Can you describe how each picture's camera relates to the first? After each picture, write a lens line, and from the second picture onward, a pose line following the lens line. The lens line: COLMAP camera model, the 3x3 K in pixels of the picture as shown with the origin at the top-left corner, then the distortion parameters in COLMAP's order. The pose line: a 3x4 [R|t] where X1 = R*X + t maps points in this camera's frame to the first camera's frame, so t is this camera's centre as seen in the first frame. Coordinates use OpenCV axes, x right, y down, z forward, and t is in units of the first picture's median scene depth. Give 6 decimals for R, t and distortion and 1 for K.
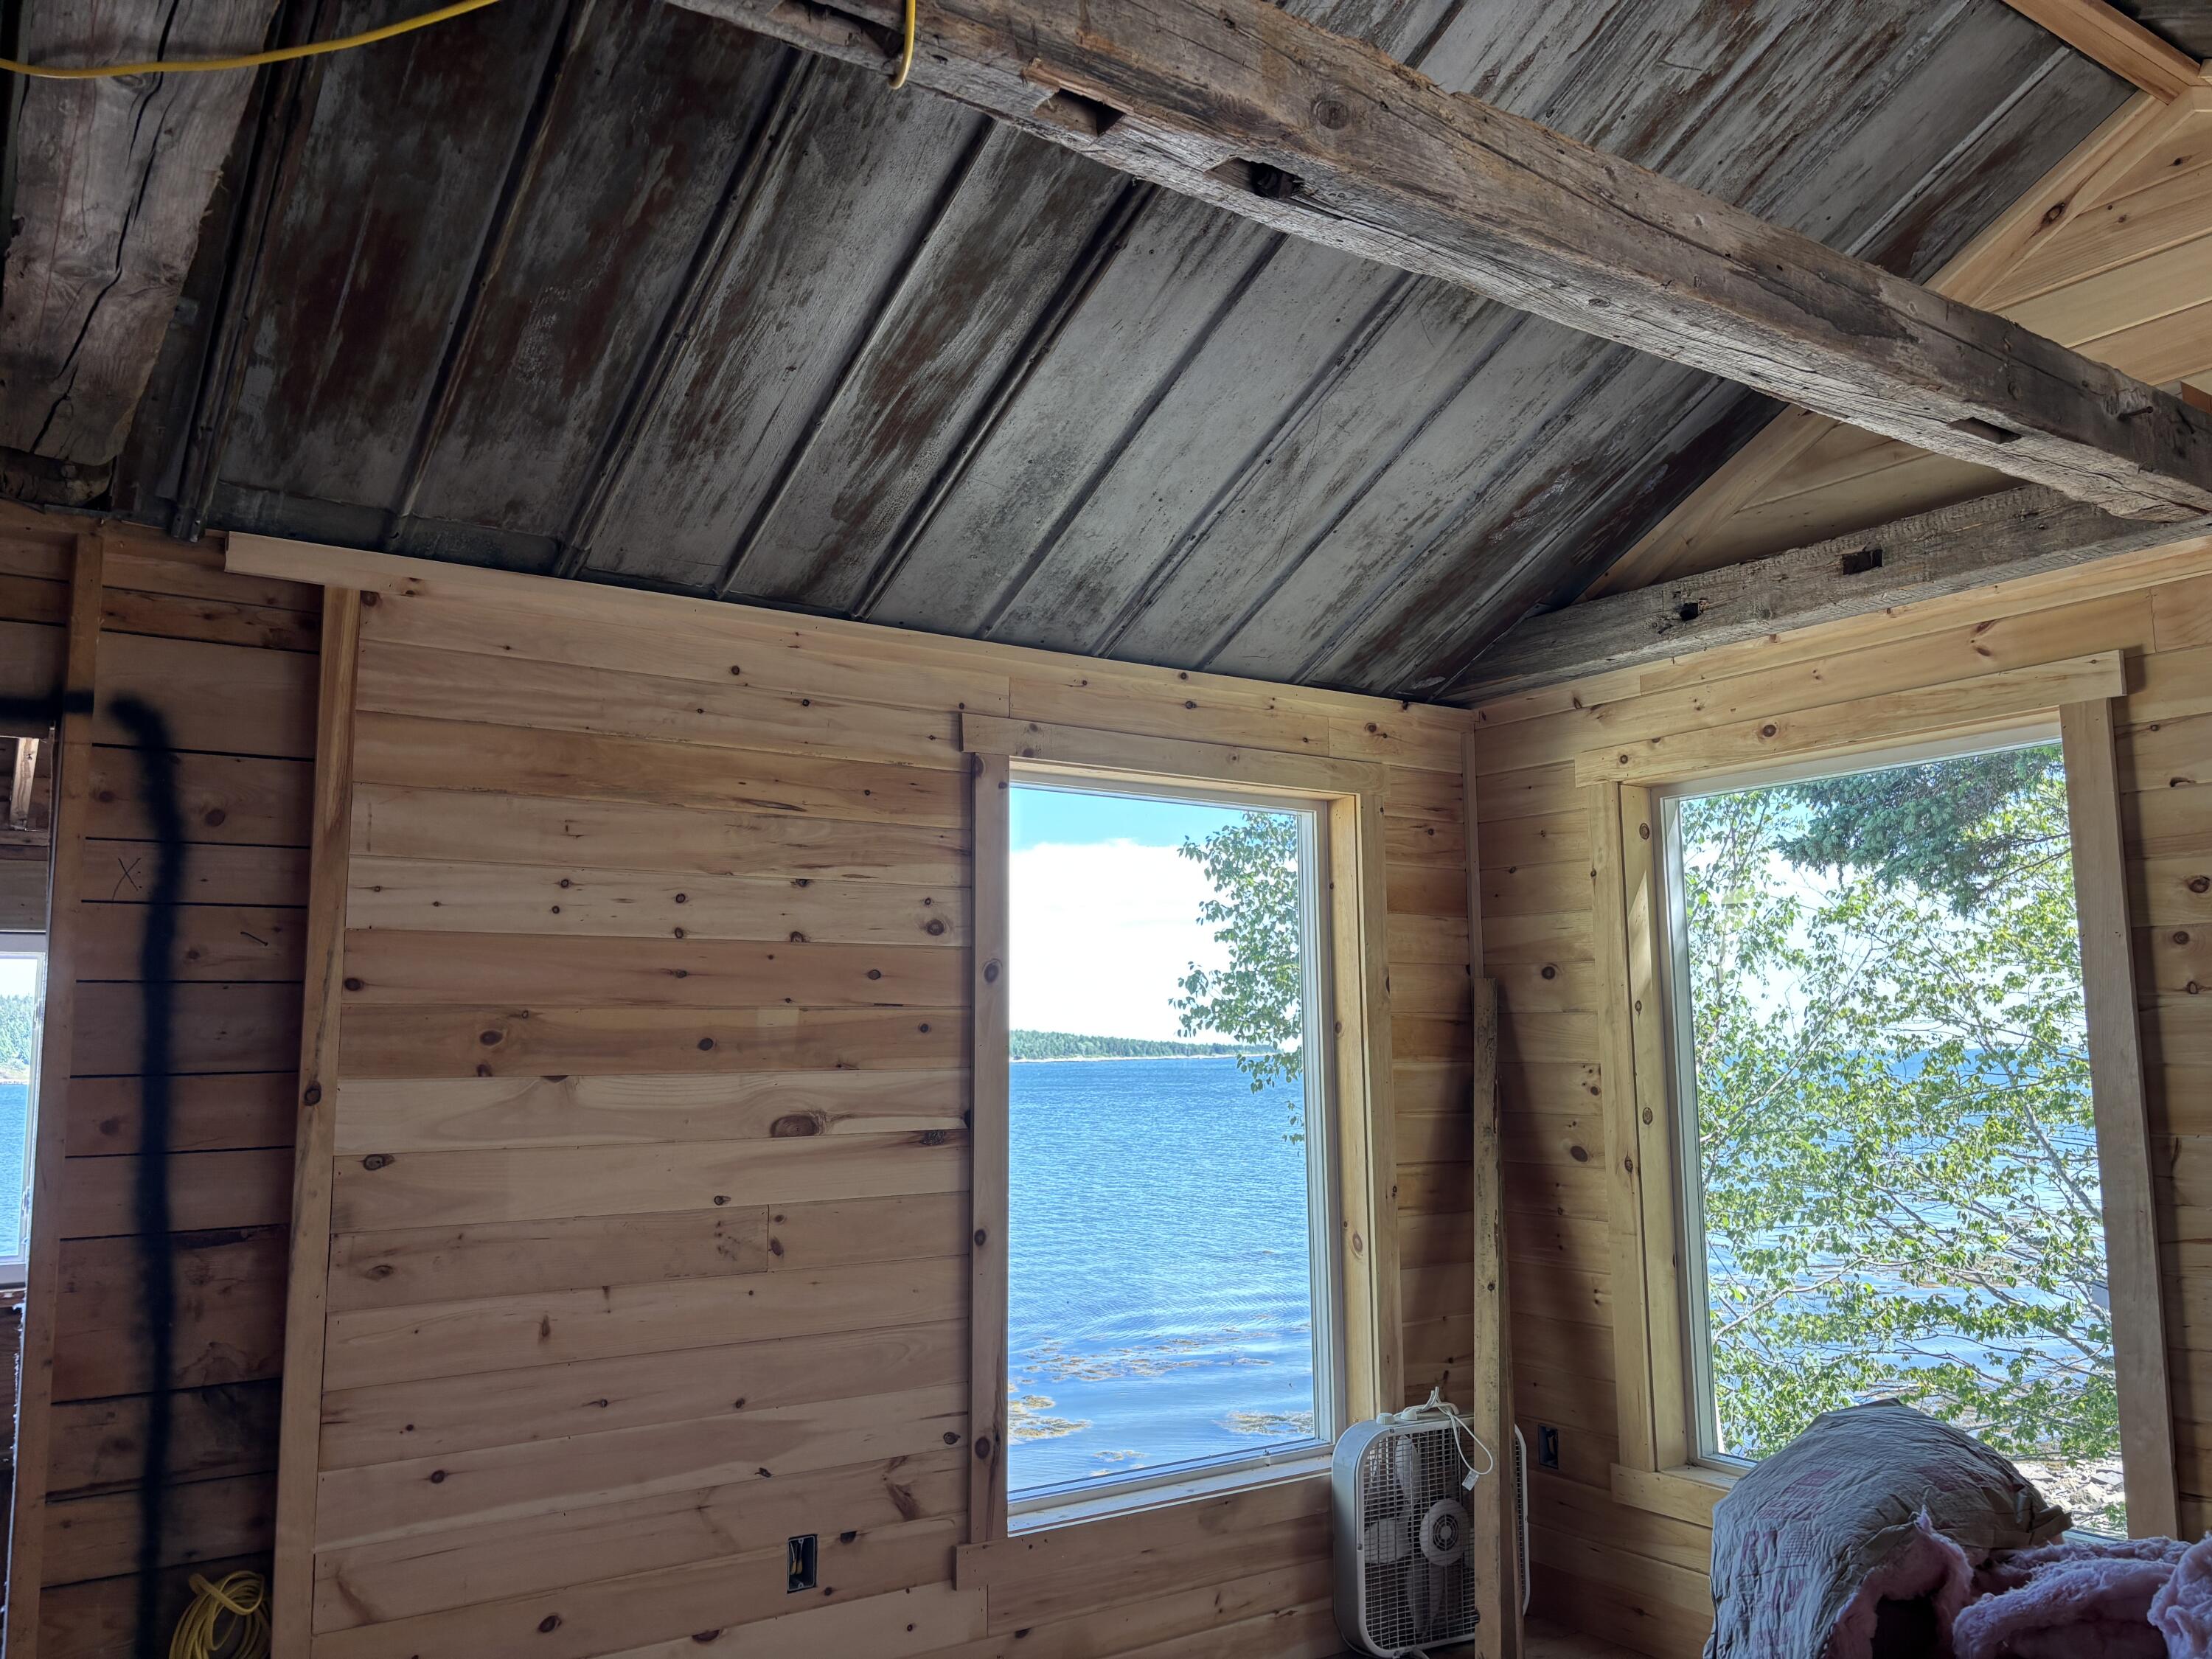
lens RADIAL K [[1670.6, 0, 1119.9], [0, 1670.6, 832.1], [0, 0, 1]] dist [0.065515, -0.065438]
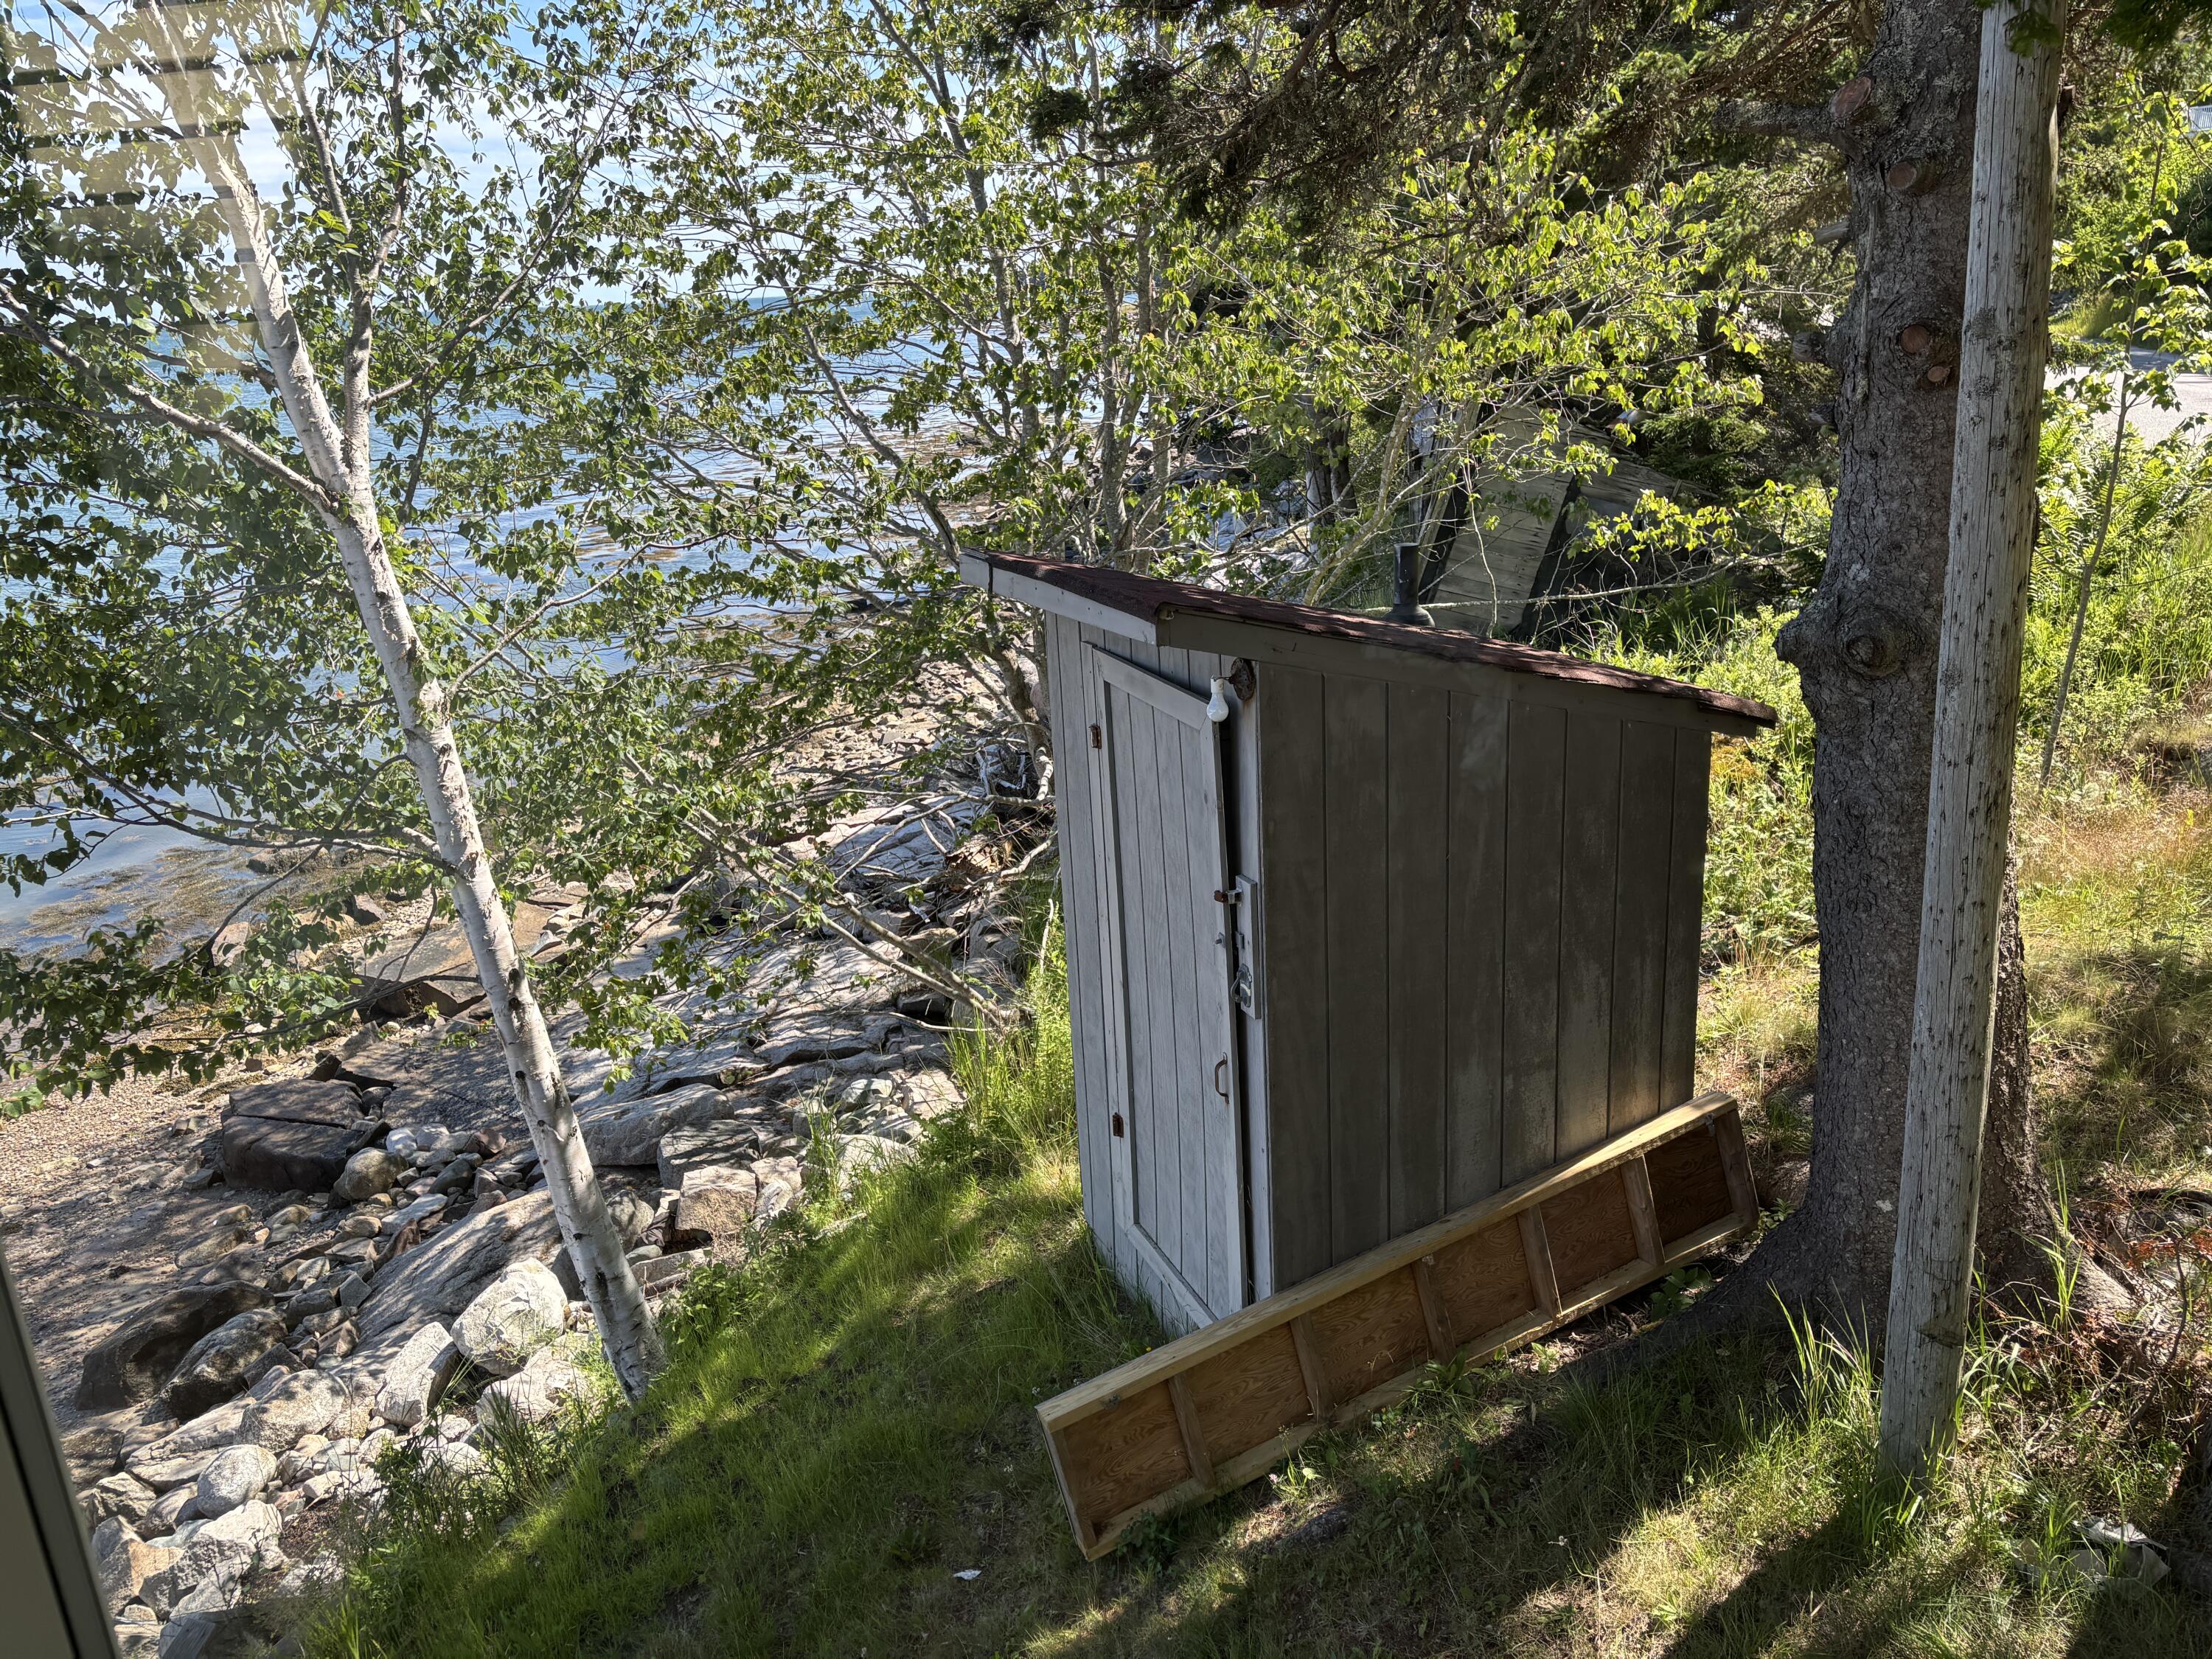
lens RADIAL K [[1670.6, 0, 1123.6], [0, 1670.6, 822.7], [0, 0, 1]] dist [0.065515, -0.065438]
pose [[0.768197, -0.220084, 0.601196, 0.128615], [-0.047568, 0.916839, 0.396414, 0.063046], [-0.638444, -0.333122, 0.693844, 0.312413]]
